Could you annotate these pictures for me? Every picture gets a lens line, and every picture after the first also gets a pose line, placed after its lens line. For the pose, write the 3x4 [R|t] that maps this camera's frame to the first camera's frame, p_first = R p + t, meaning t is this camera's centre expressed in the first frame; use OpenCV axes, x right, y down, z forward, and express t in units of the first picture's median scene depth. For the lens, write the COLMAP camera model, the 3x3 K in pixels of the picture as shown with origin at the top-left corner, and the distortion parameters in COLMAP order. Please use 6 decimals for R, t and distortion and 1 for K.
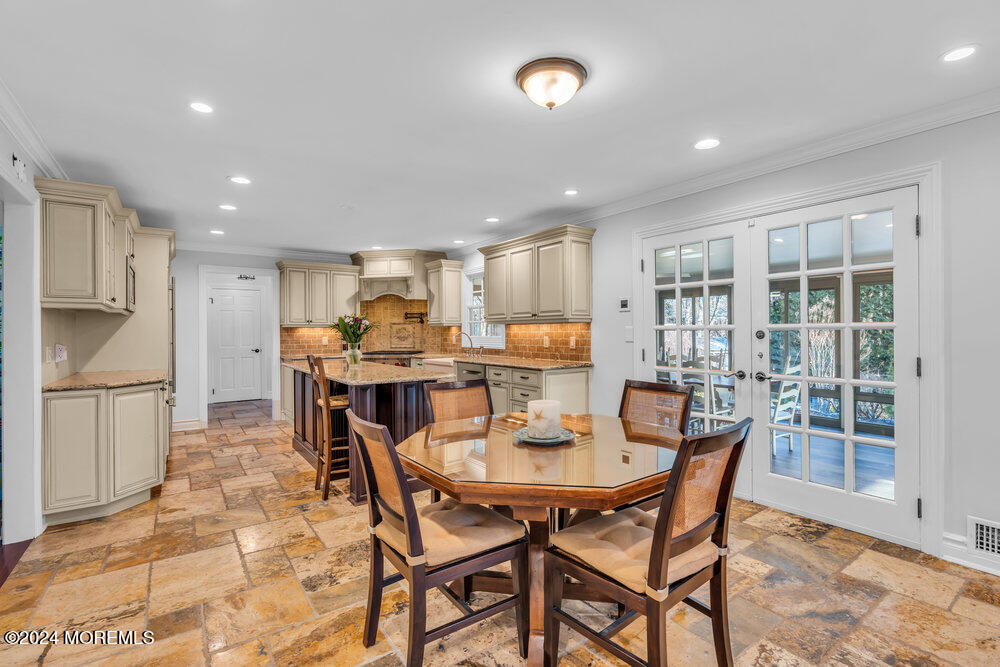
lens RADIAL K [[453.3, 0, 497.9], [0, 453.3, 332.5], [0, 0, 1]] dist [0.003432, 0.003174]
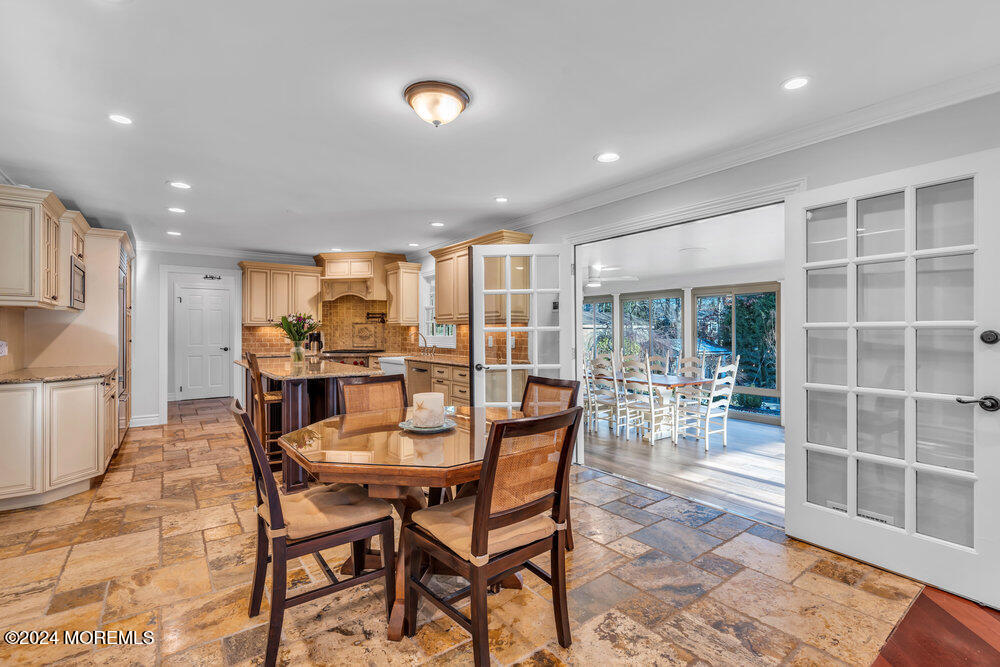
lens RADIAL K [[453.3, 0, 496.9], [0, 453.3, 330.4], [0, 0, 1]] dist [0.003432, 0.003174]
pose [[0.999906, 0.006212, 0.012228, 0.142654], [-0.006128, 0.999958, -0.006876, 0.003188], [-0.012271, 0.006801, 0.999902, -0.053292]]
